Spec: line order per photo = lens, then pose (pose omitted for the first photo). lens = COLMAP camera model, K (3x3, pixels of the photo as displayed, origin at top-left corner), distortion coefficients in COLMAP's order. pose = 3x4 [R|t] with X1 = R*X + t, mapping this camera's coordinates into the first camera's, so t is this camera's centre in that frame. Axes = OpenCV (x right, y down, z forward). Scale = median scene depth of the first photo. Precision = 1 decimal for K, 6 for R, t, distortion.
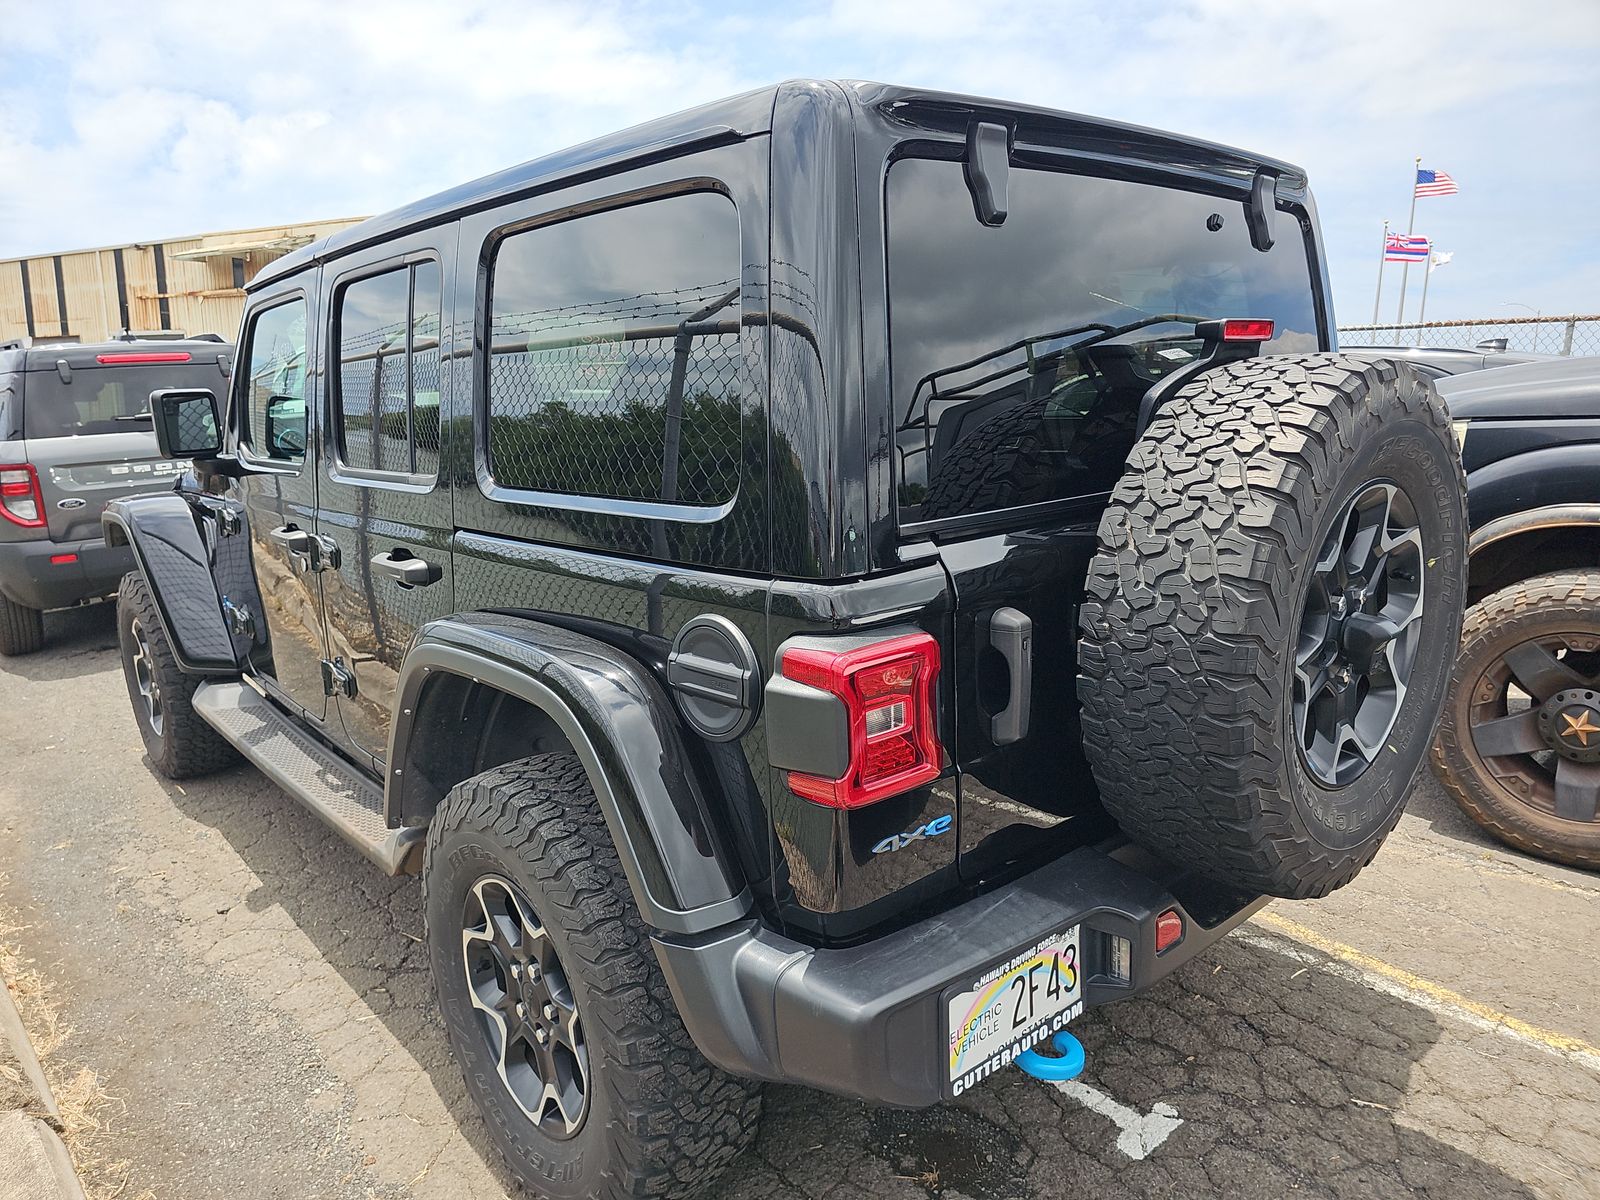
lens RADIAL K [[1086.9, 0, 800.0], [0, 1086.9, 600.0], [0, 0, 1]] dist [0.058530, -0.076943]
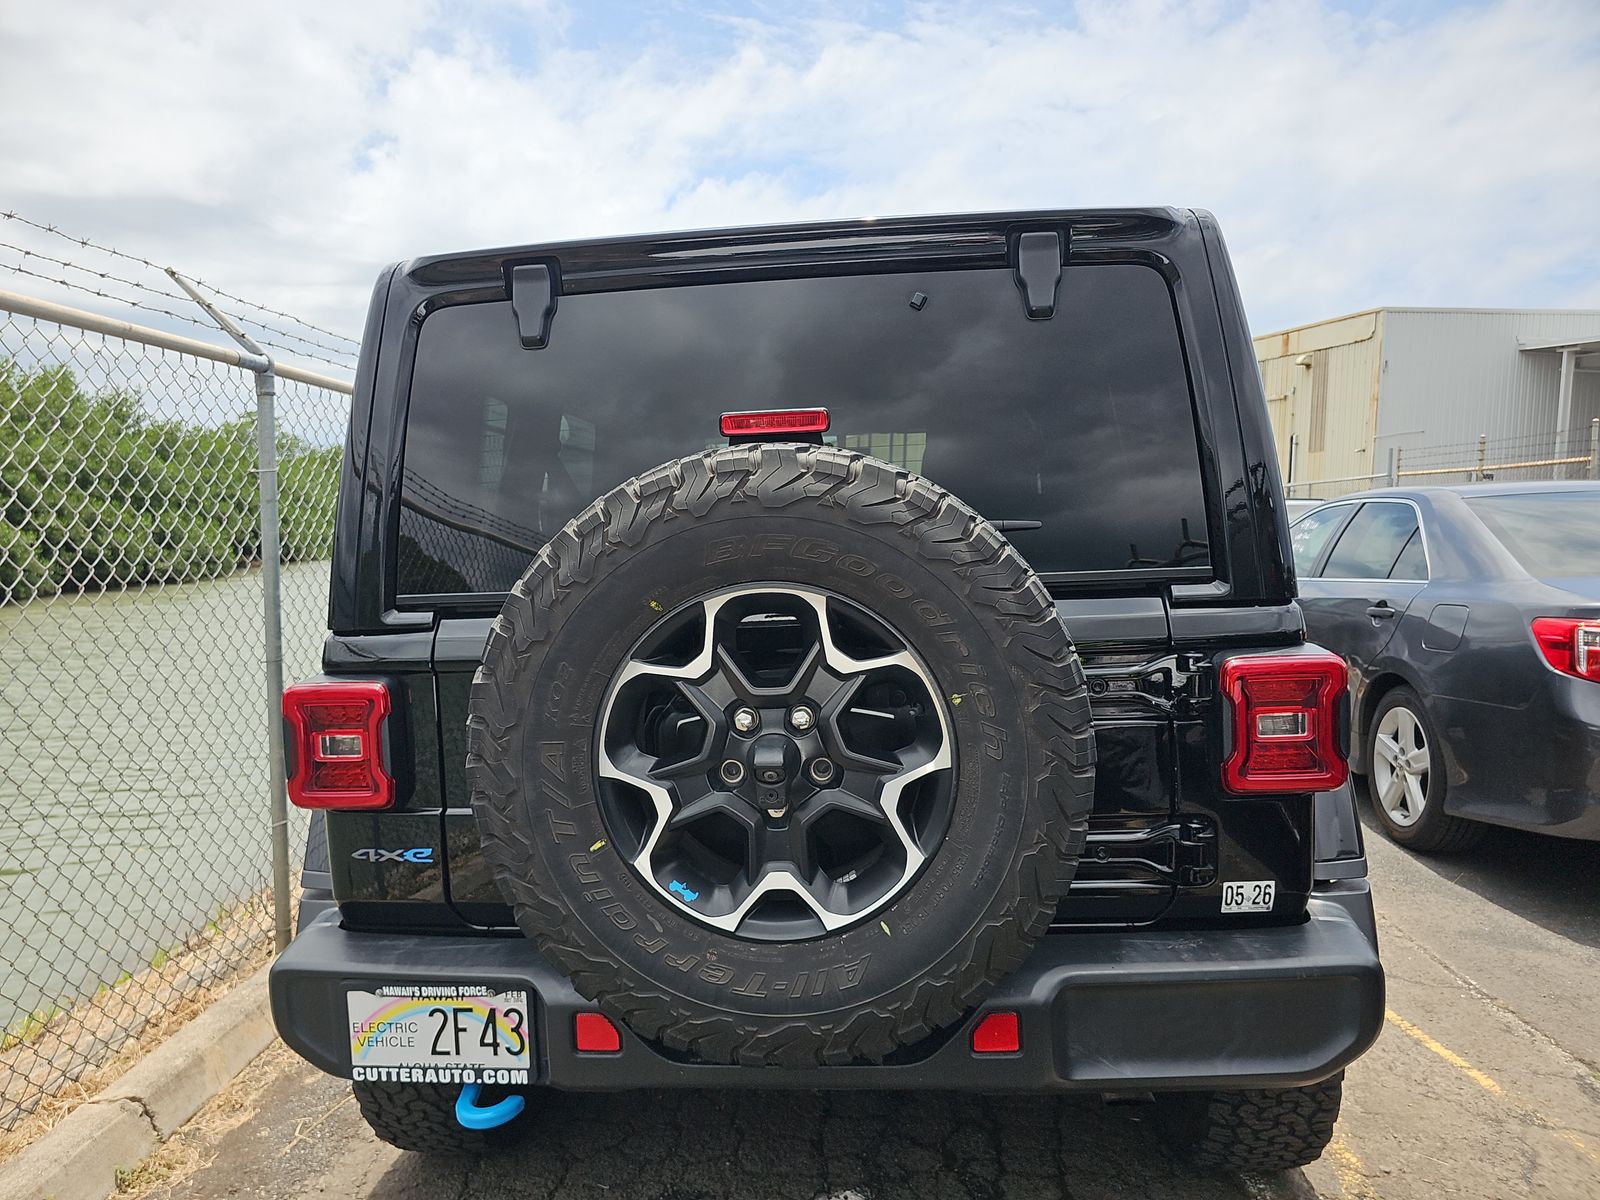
lens RADIAL K [[1086.9, 0, 800.0], [0, 1086.9, 600.0], [0, 0, 1]] dist [0.058530, -0.076943]
pose [[0.667570, 0.052303, -0.742707, 1.226935], [-0.130026, 0.990390, -0.047126, -0.060594], [0.733105, 0.128032, 0.667956, 0.463544]]
